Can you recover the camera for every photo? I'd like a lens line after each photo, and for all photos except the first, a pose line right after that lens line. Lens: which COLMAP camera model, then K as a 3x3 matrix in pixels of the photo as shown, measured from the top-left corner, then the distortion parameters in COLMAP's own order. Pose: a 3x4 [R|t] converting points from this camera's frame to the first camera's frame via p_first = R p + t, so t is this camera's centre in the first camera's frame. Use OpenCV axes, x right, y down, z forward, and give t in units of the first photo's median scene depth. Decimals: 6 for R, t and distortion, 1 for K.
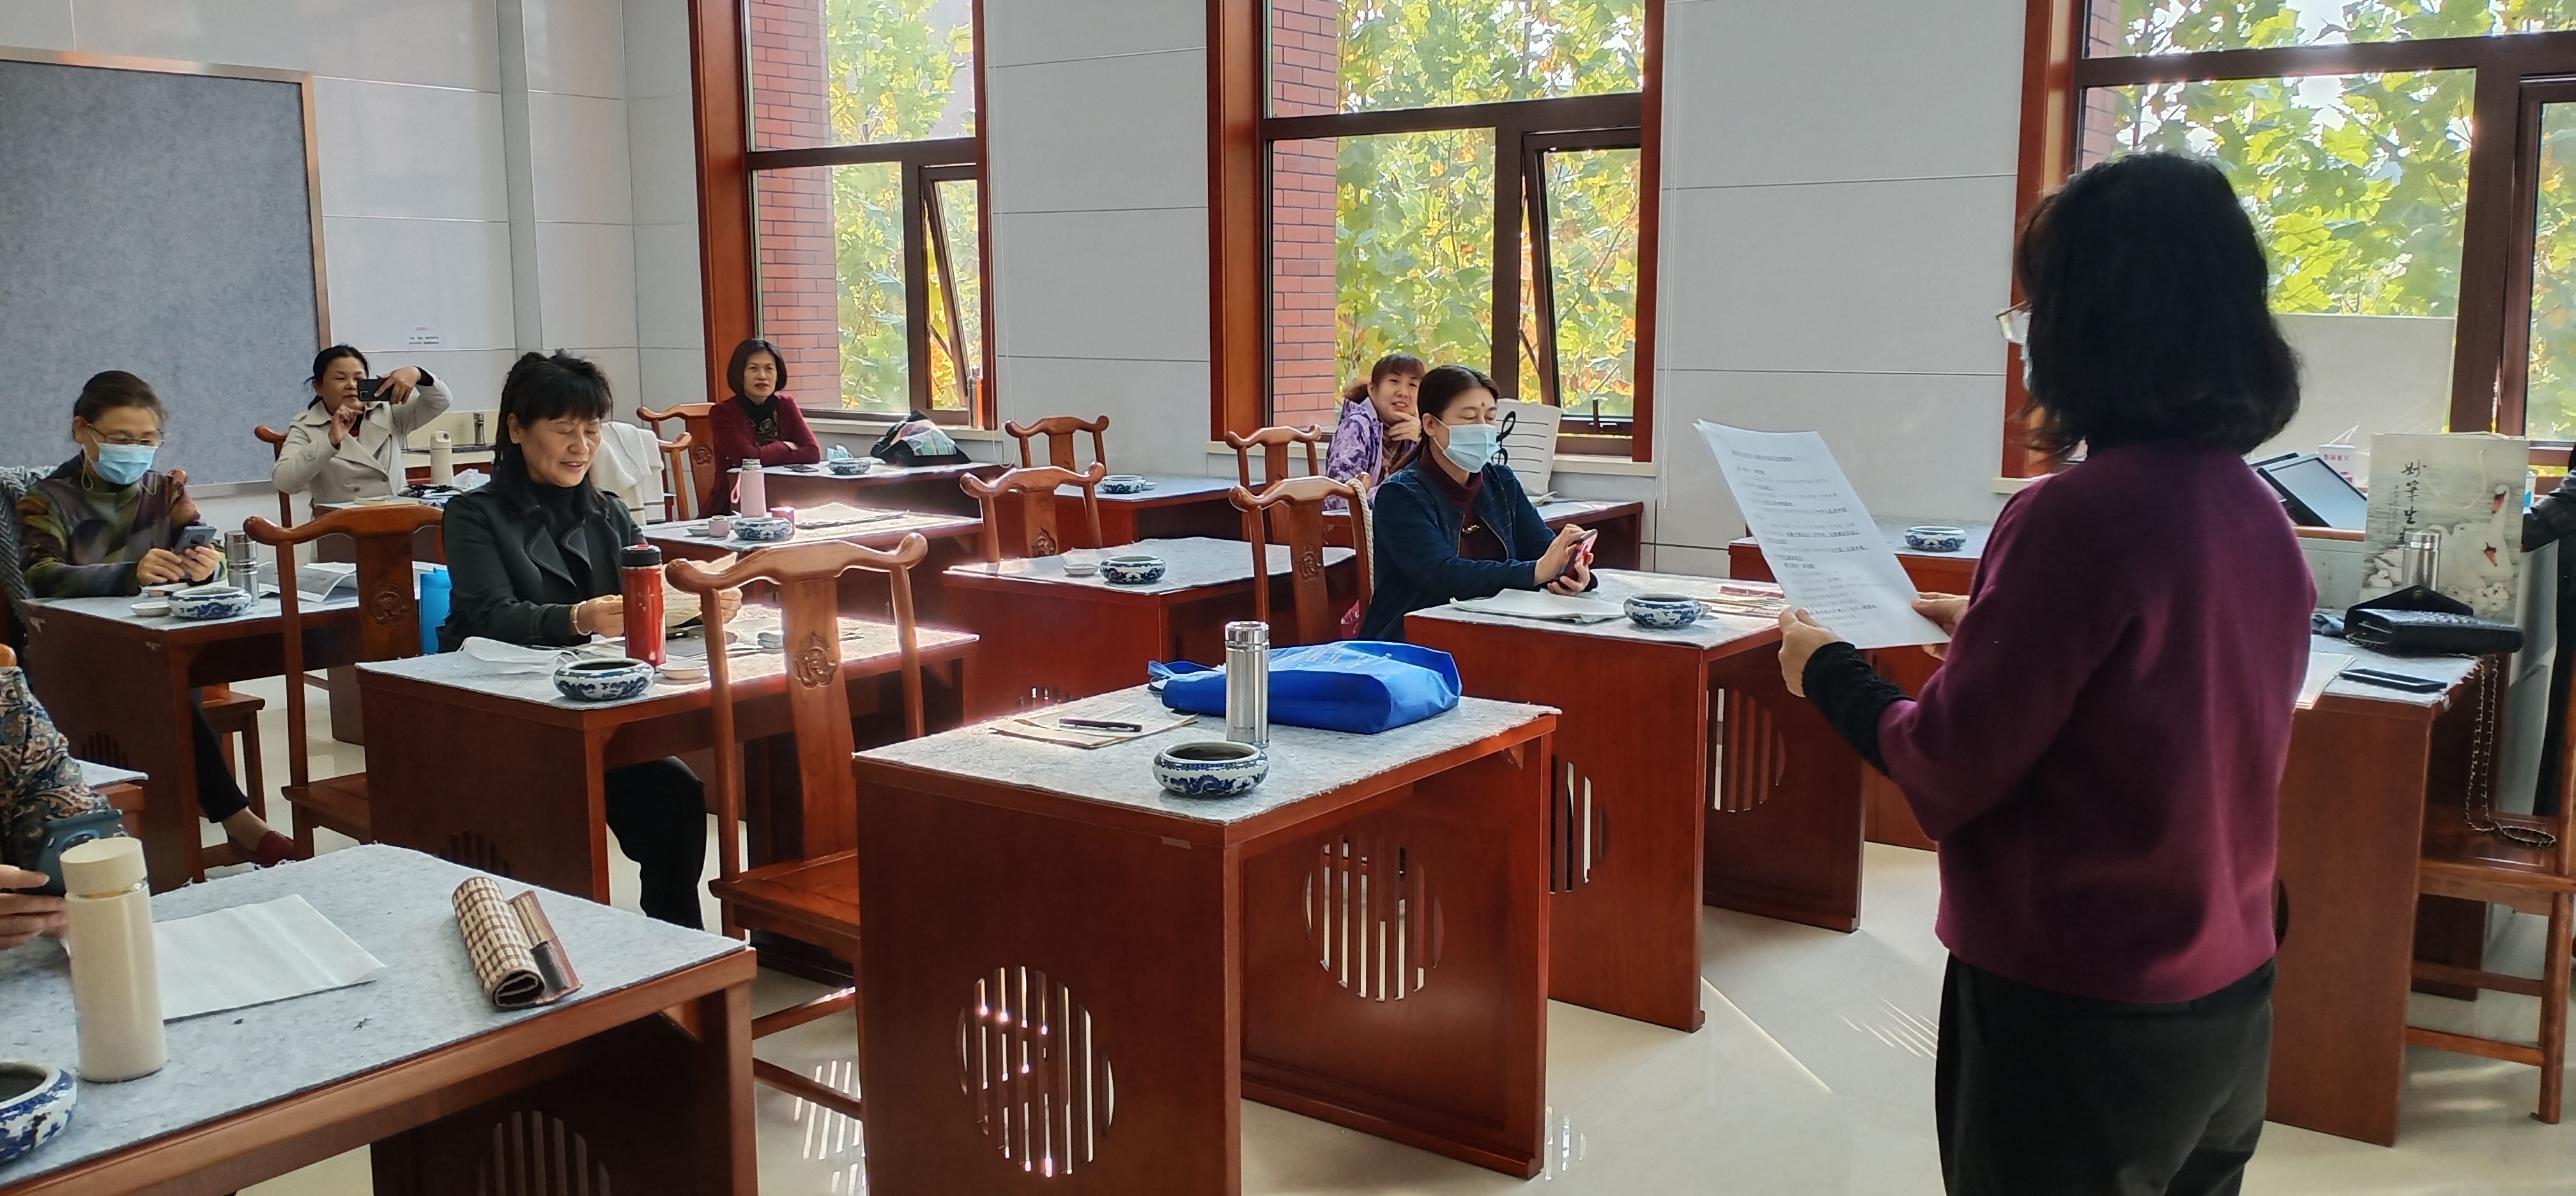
lens RADIAL K [[2045.7, 0, 1284.9], [0, 2045.7, 597.4], [0, 0, 1]] dist [-0.017174, -0.010762]
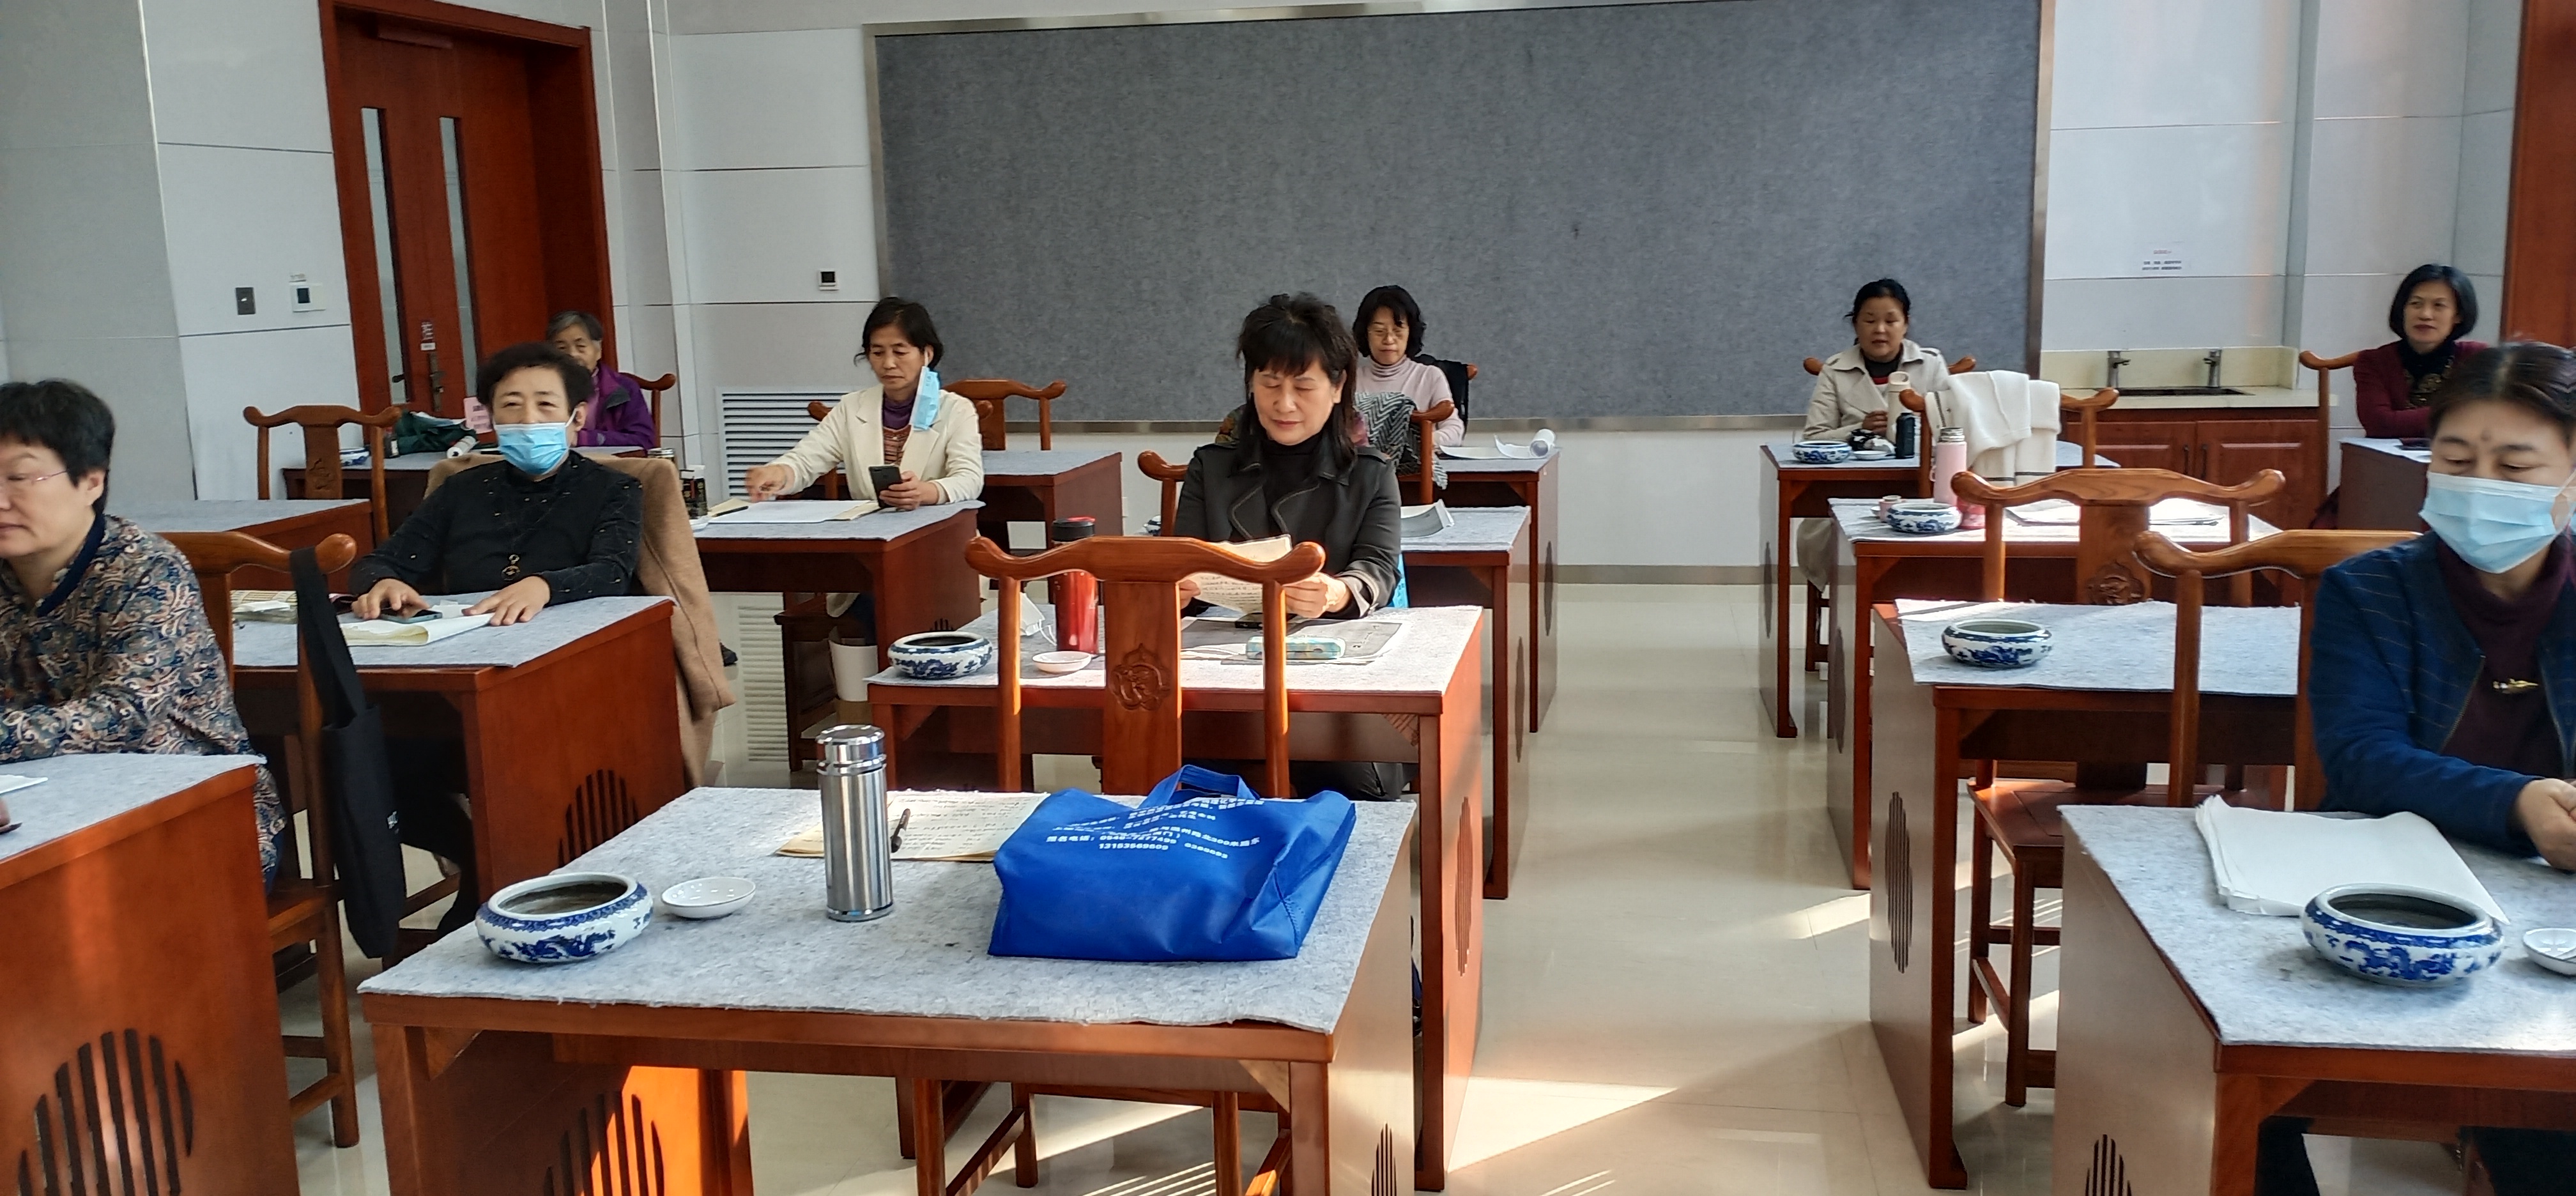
lens RADIAL K [[2045.7, 0, 1284.3], [0, 2045.7, 606.6], [0, 0, 1]] dist [-0.017174, -0.010762]
pose [[0.442442, 0.143025, -0.885318, 0.235128], [-0.101569, 0.988840, 0.108989, -0.043074], [0.891027, 0.041699, 0.452032, 0.309262]]
